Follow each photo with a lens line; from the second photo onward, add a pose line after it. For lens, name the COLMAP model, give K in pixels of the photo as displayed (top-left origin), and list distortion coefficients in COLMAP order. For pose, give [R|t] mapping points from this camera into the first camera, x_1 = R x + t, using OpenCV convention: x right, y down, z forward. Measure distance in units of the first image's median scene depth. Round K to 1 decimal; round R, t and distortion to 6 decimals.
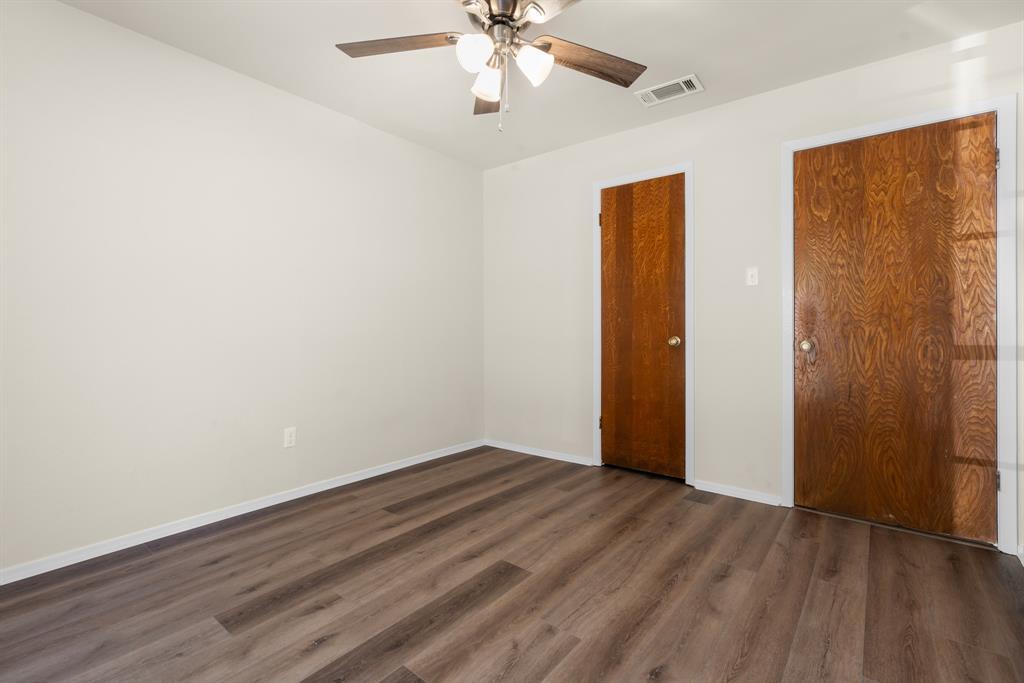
lens RADIAL K [[464.9, 0, 512.2], [0, 464.9, 335.1], [0, 0, 1]] dist [-0.001138, 0.000386]
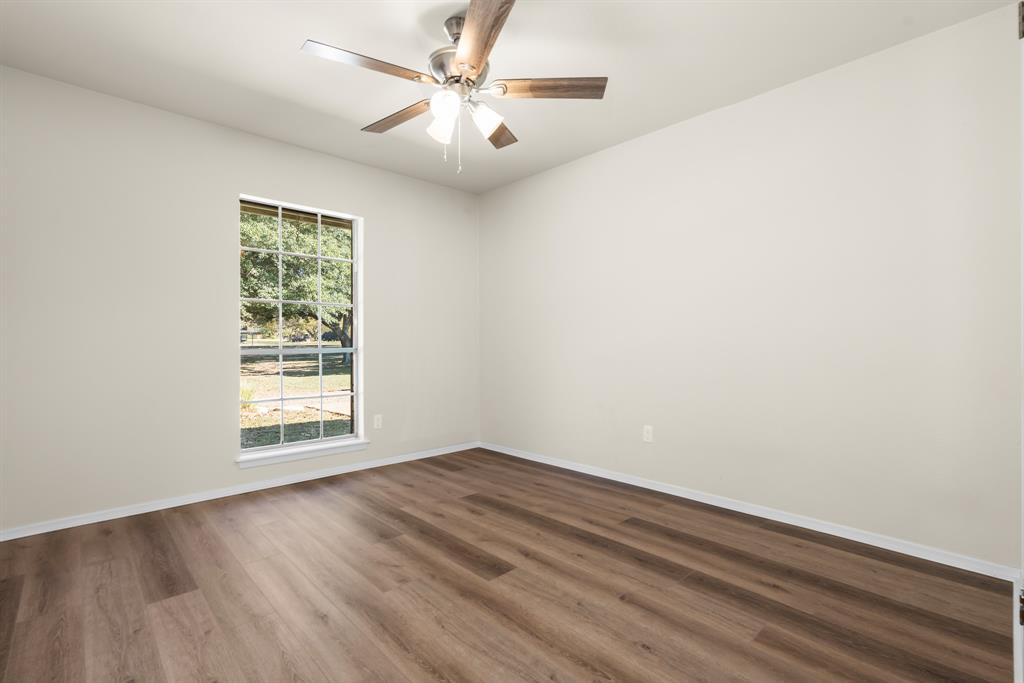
lens RADIAL K [[464.9, 0, 514.1], [0, 464.9, 346.2], [0, 0, 1]] dist [-0.001138, 0.000386]
pose [[-0.139482, 0.009700, -0.990177, 0.916958], [-0.003328, 0.999942, 0.010265, -0.019682], [0.990219, 0.004727, -0.139442, 1.039056]]
